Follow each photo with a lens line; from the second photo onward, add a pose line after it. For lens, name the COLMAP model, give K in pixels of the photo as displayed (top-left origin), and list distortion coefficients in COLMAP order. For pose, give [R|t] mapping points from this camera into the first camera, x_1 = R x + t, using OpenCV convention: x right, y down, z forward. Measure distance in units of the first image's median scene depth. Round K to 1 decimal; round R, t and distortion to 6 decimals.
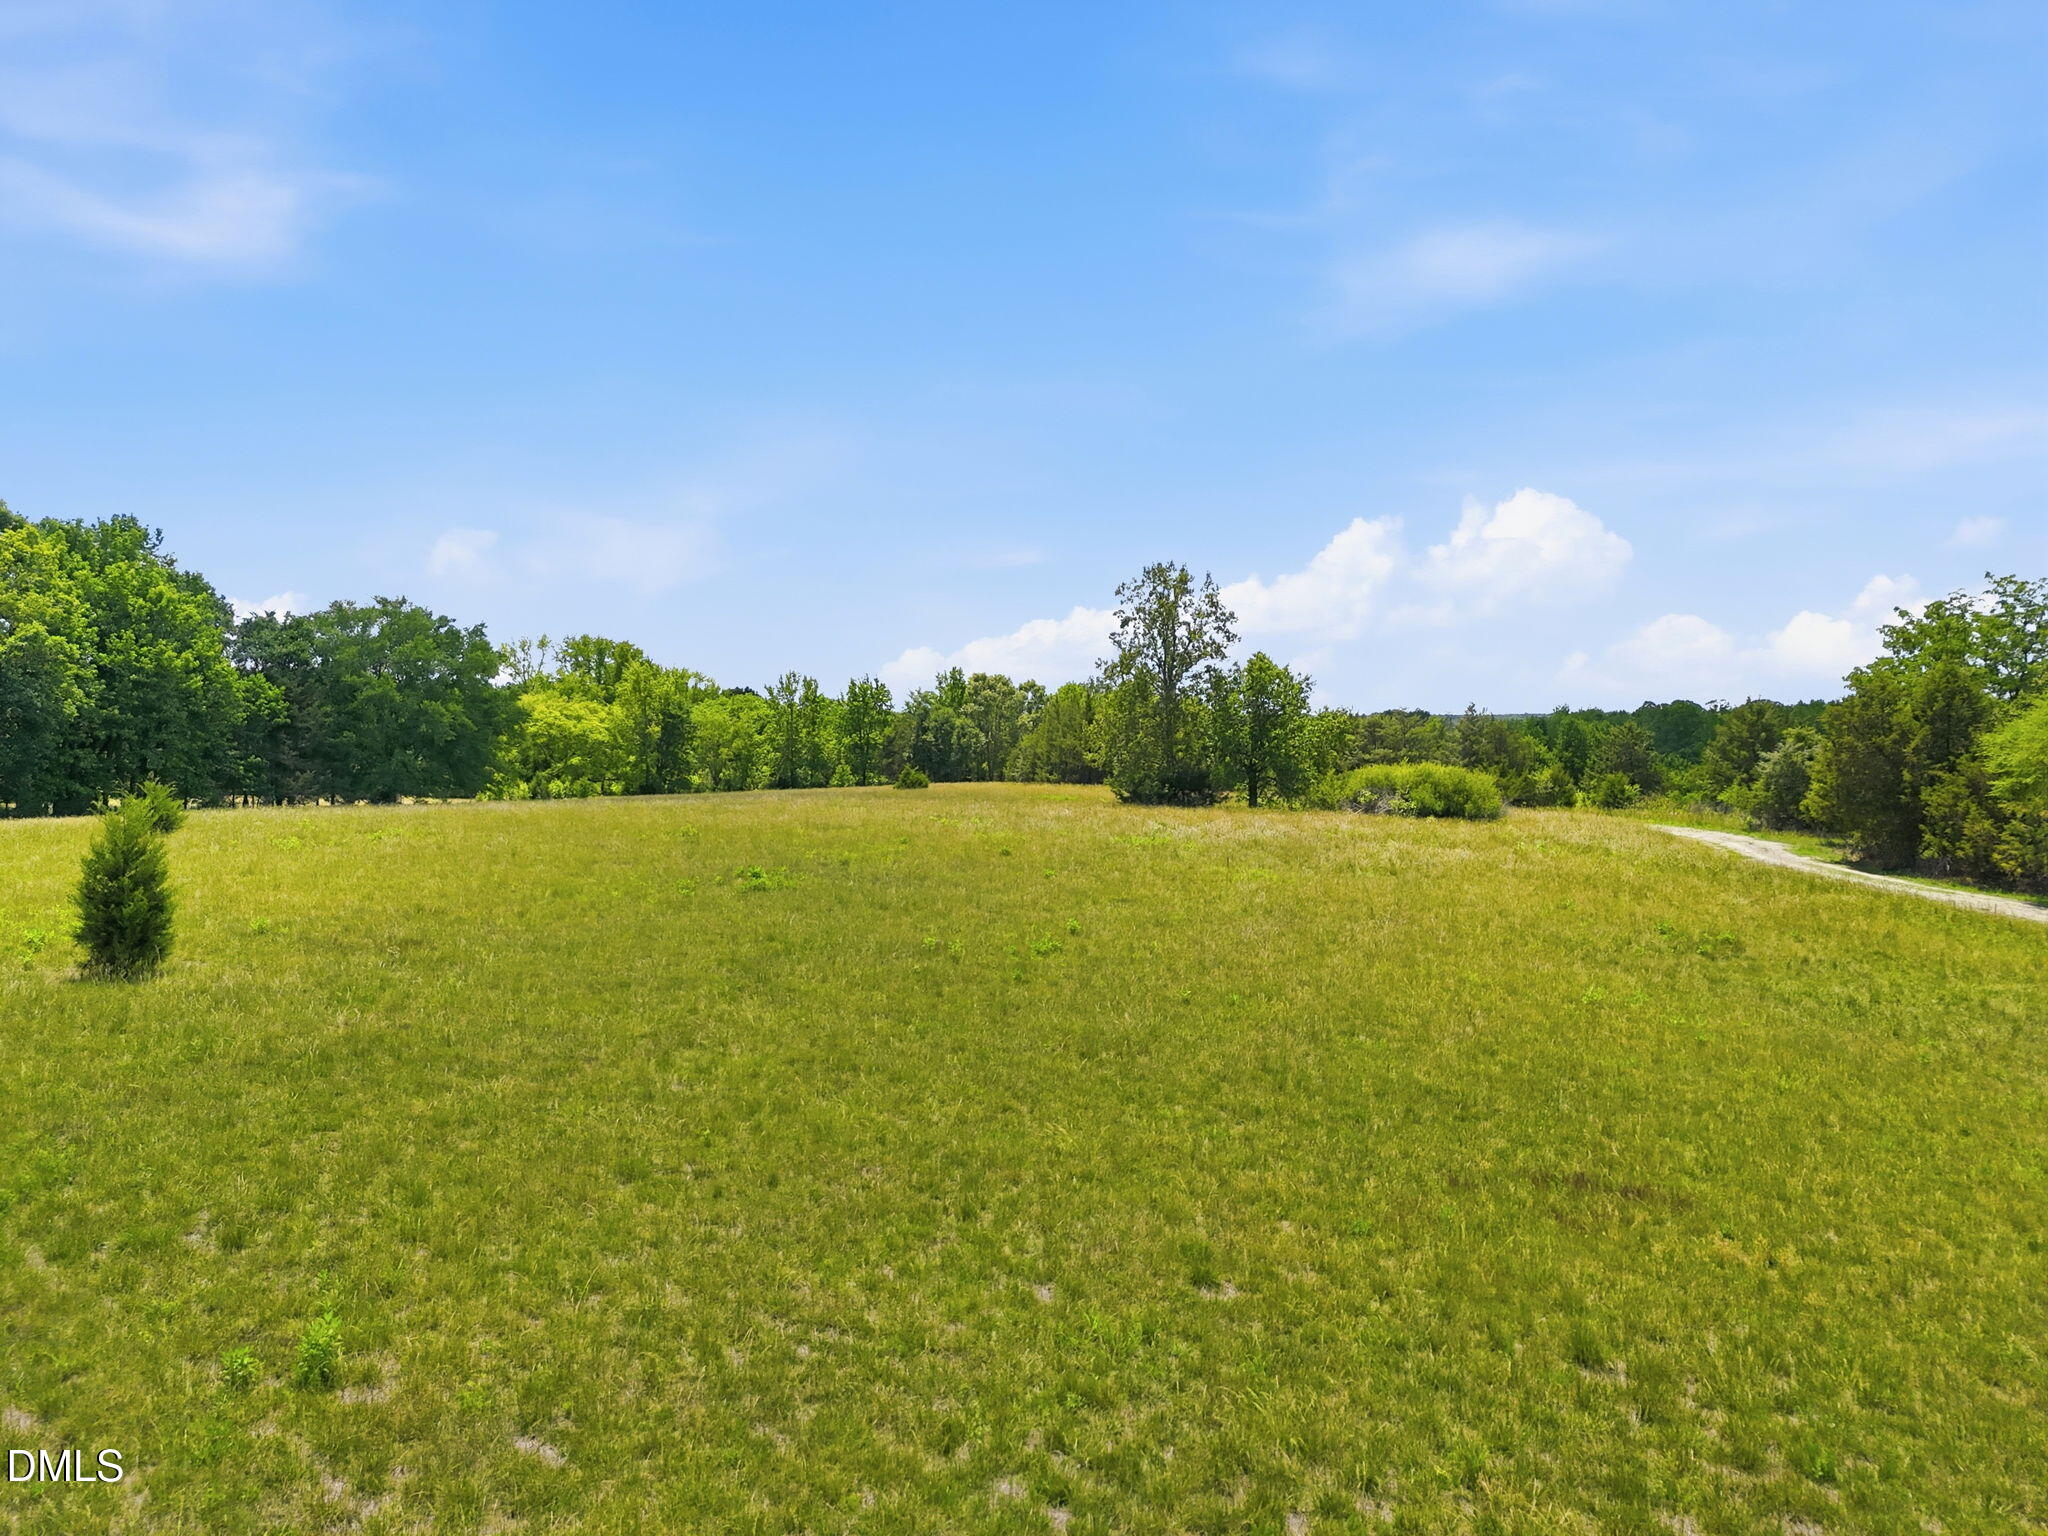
lens RADIAL K [[1506.3, 0, 1024.0], [0, 1506.3, 768.0], [0, 0, 1]] dist [0.096267, -0.122151]
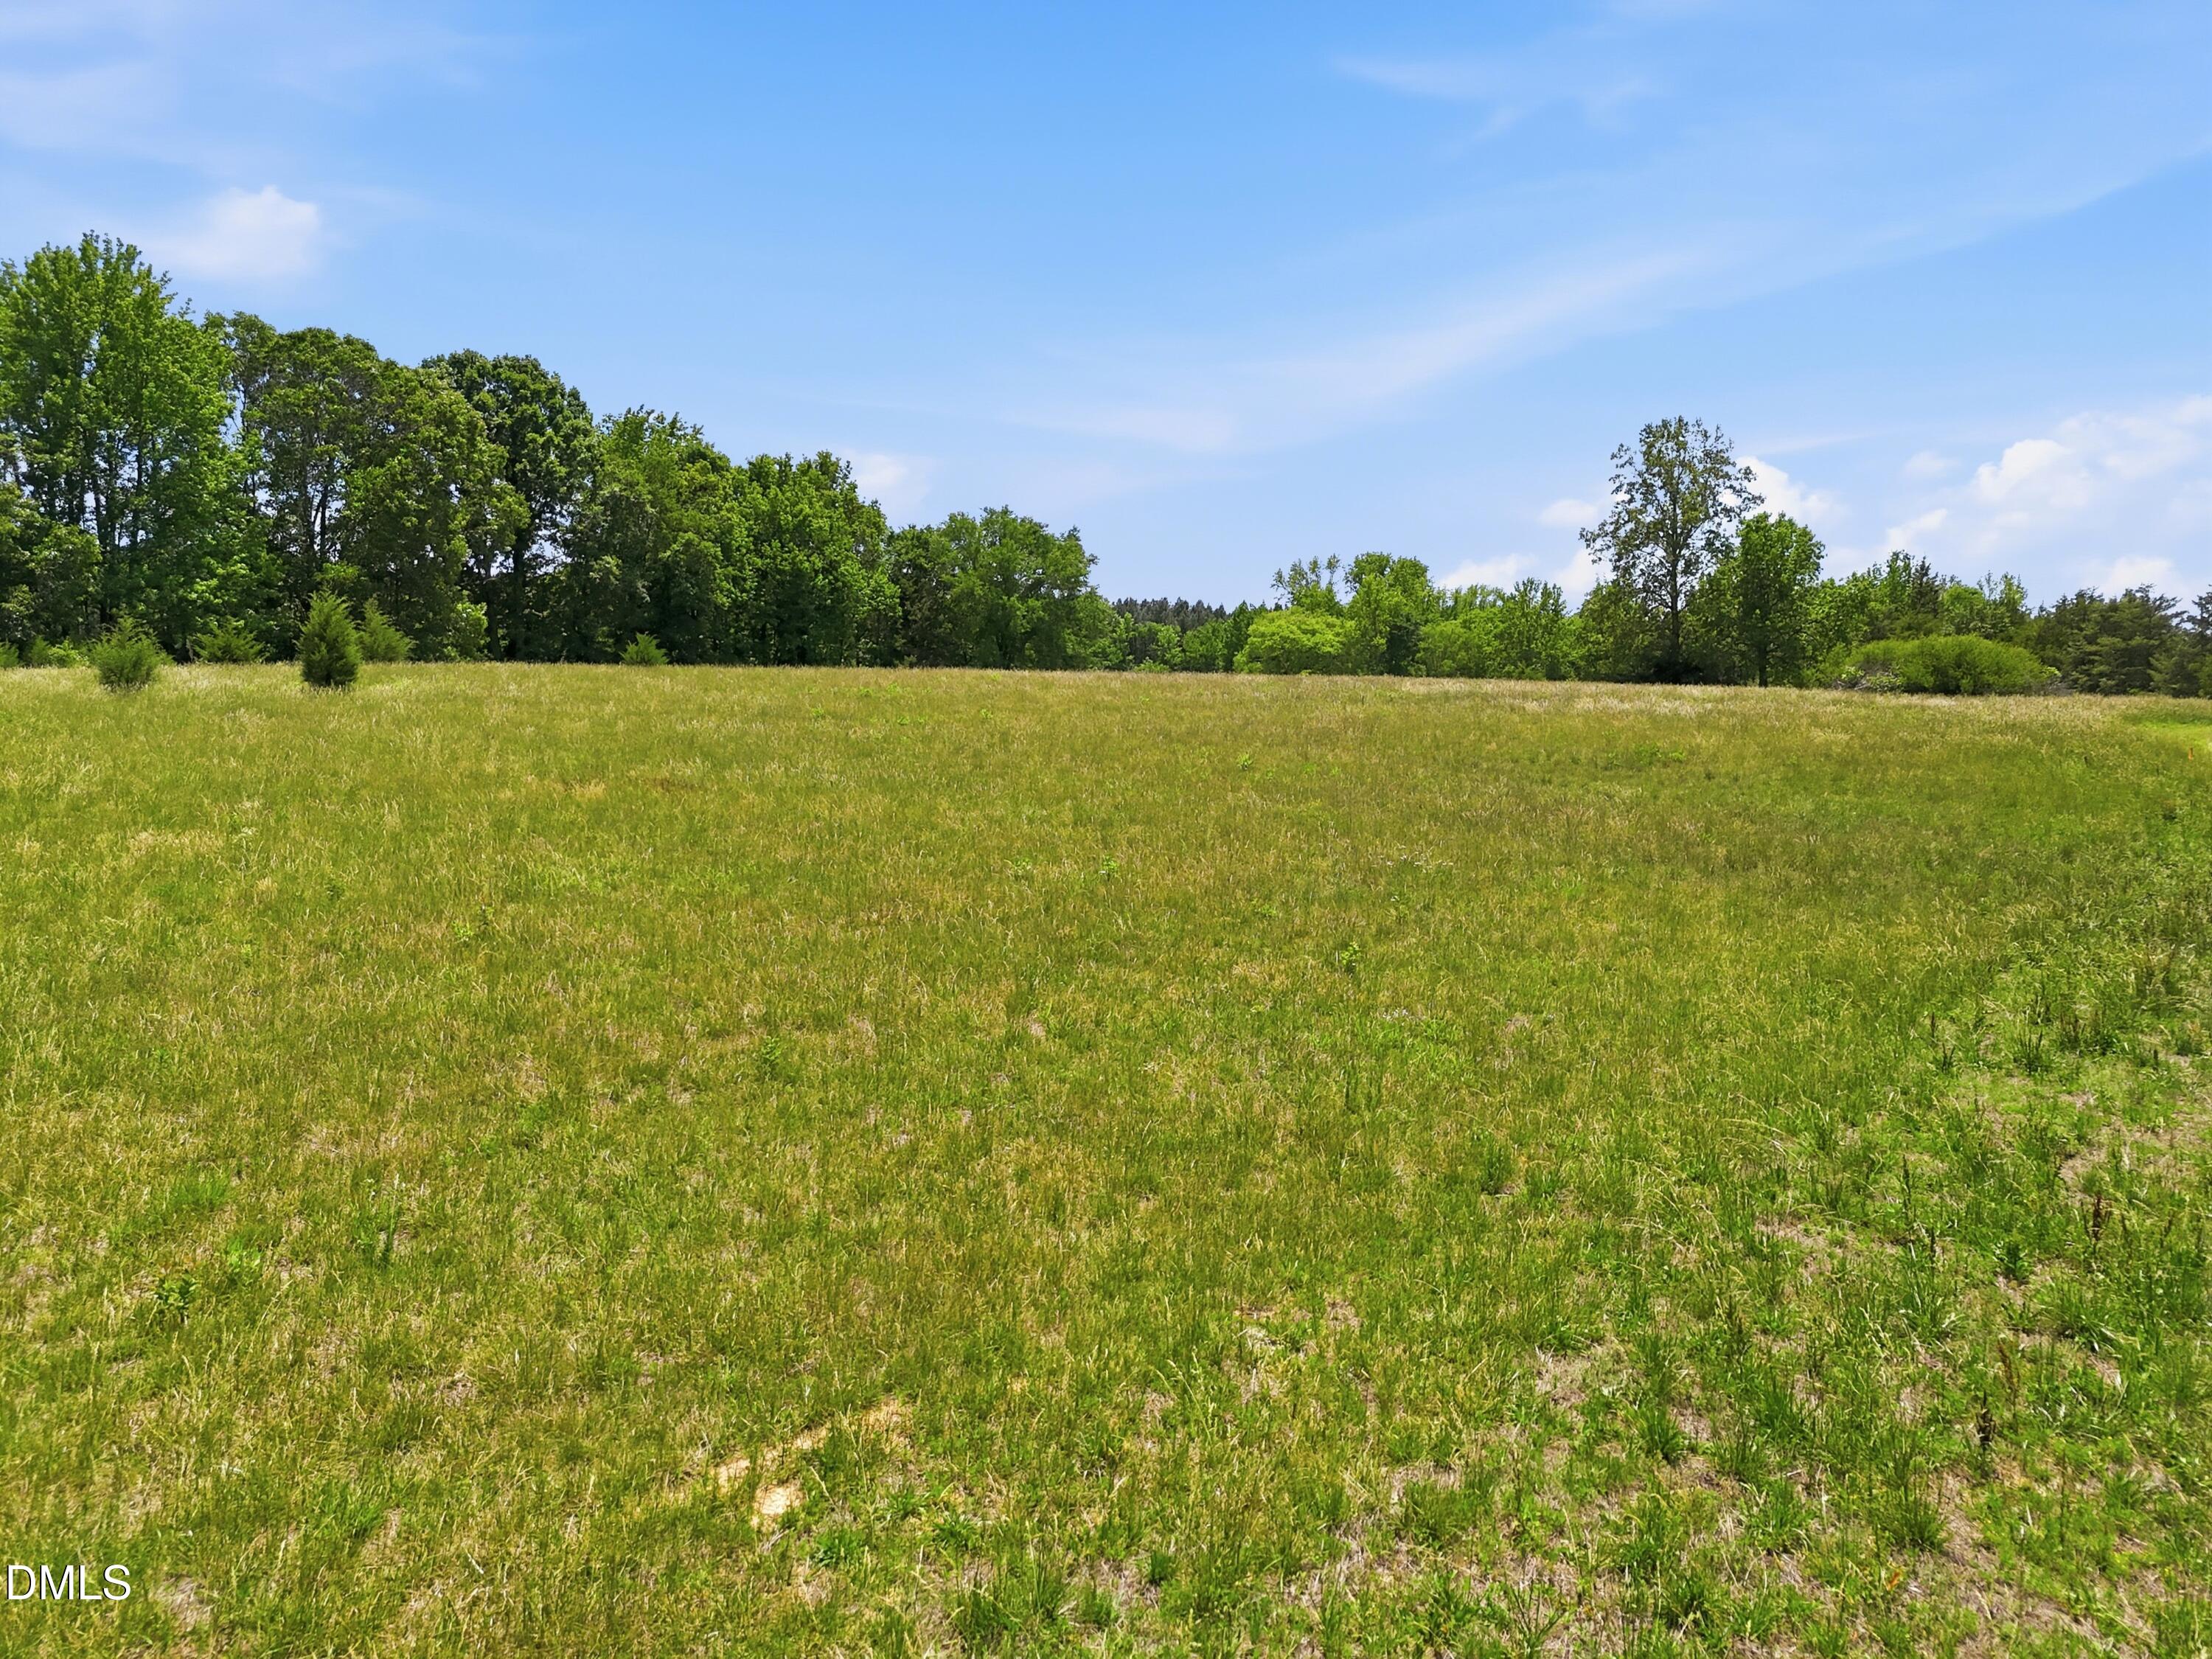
lens RADIAL K [[1627.0, 0, 1106.0], [0, 1627.0, 829.5], [0, 0, 1]] dist [0.096267, -0.122151]
pose [[0.859733, 0.048168, -0.508467, 0.303269], [-0.011709, 0.997140, 0.074663, 0.038490], [0.510609, -0.058237, 0.857838, -0.039575]]
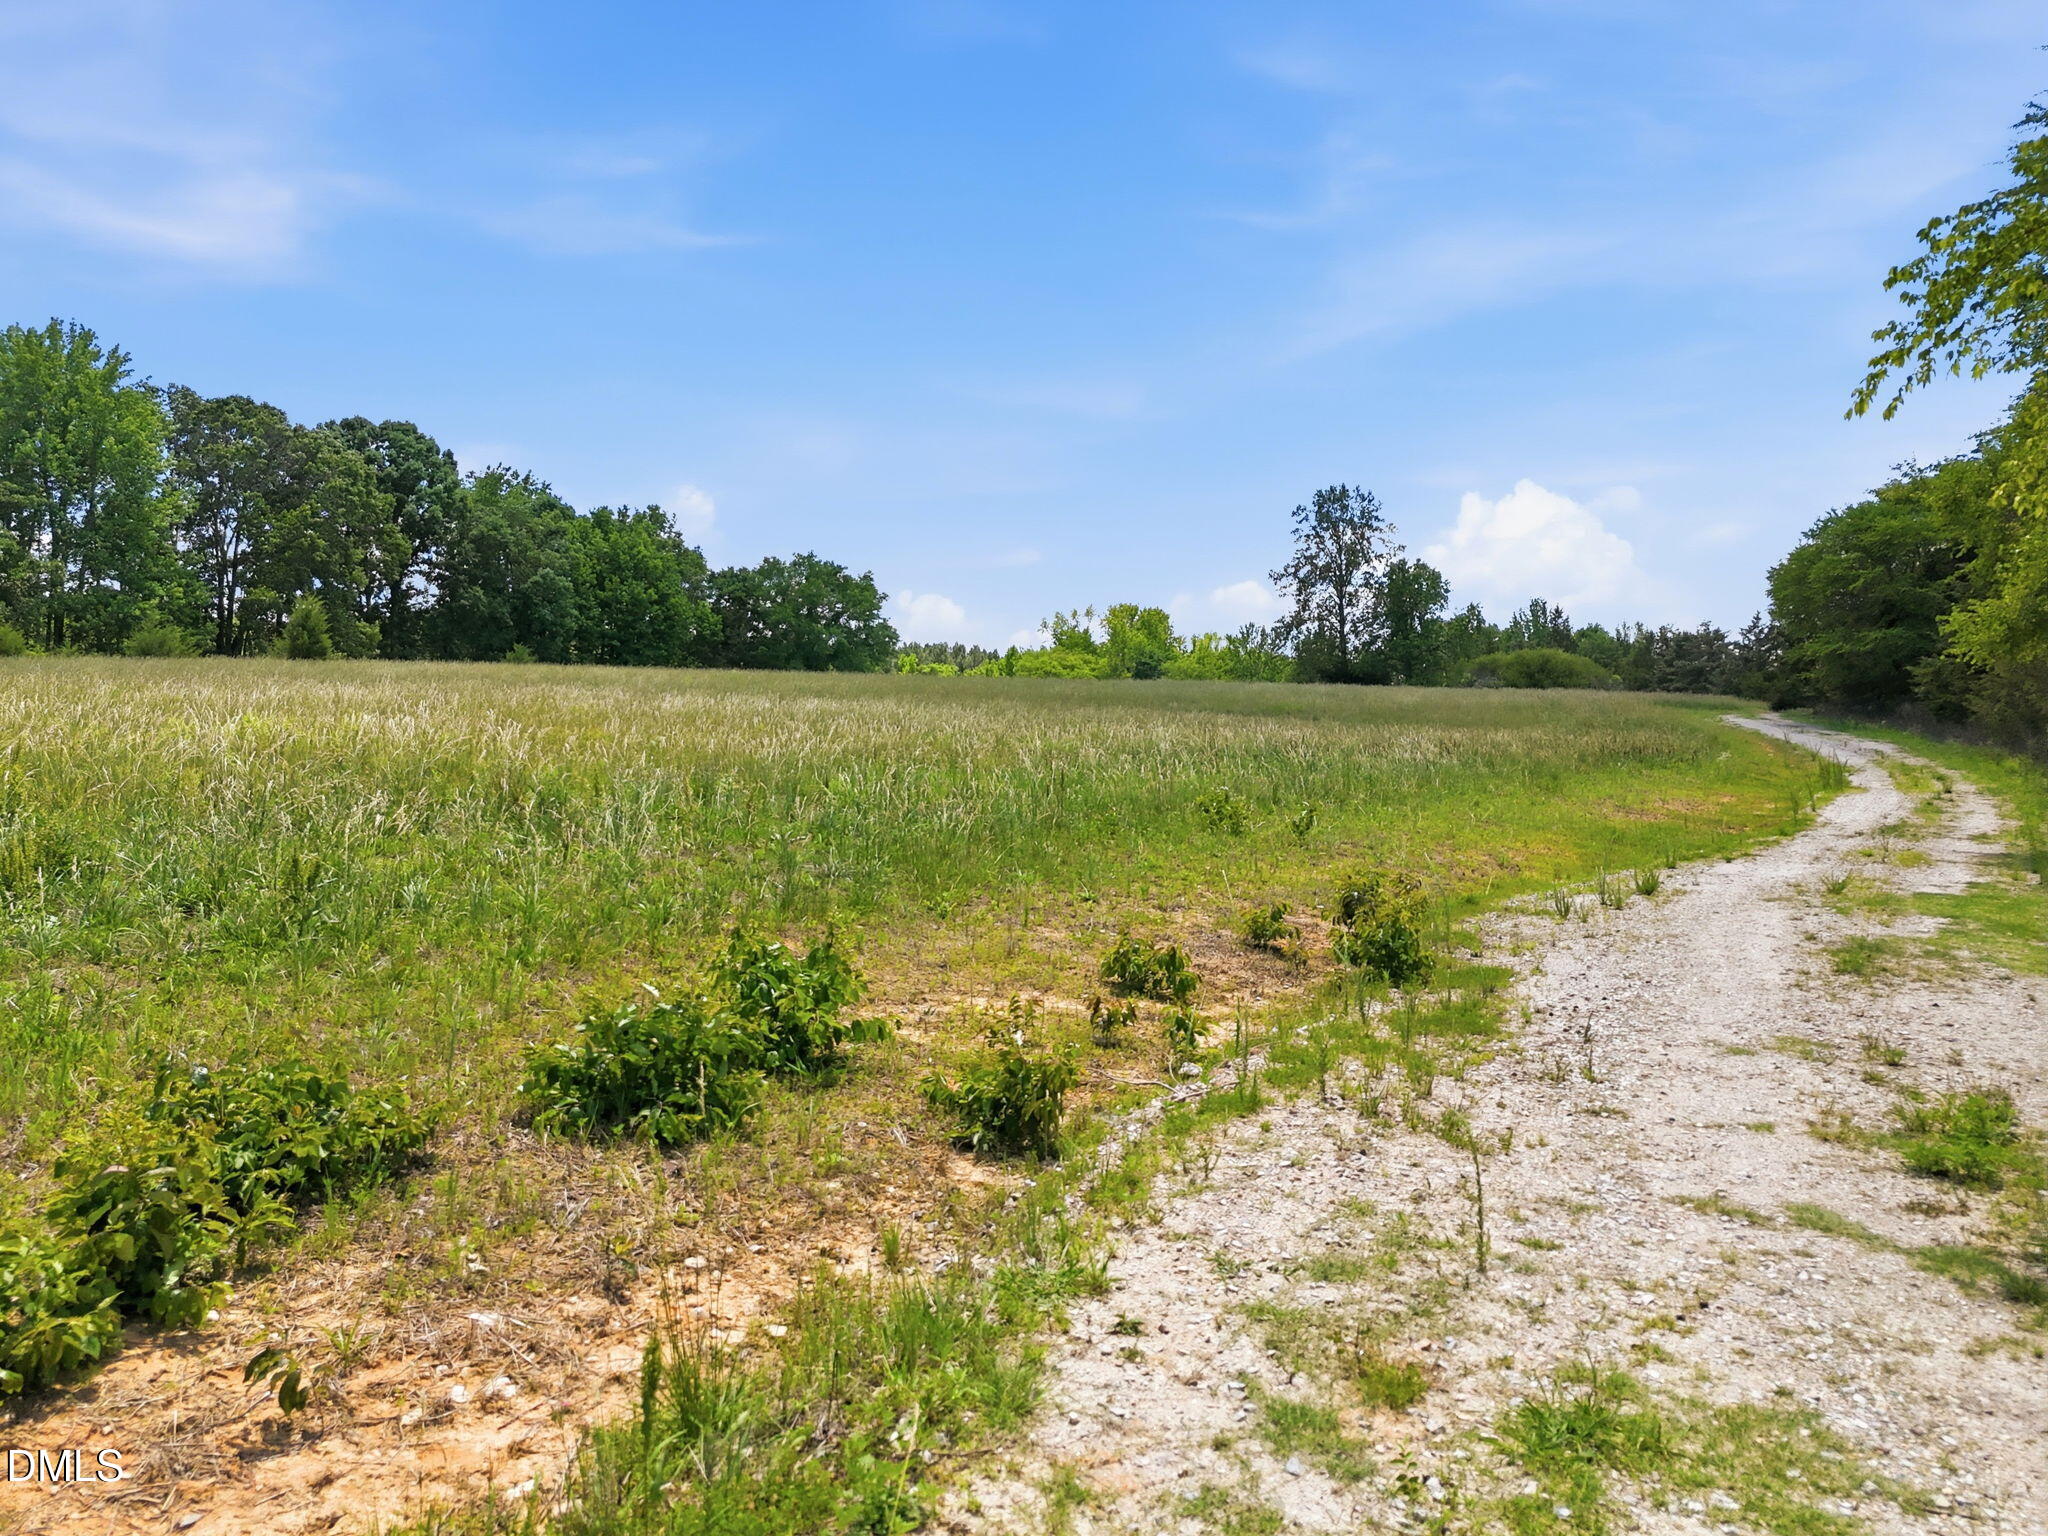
lens RADIAL K [[1506.3, 0, 1024.0], [0, 1506.3, 768.0], [0, 0, 1]] dist [0.096267, -0.122151]
pose [[0.901478, 0.012830, -0.432634, 0.368797], [-0.009352, 0.999905, 0.010167, 0.069250], [0.432723, -0.005119, 0.901512, -0.159498]]
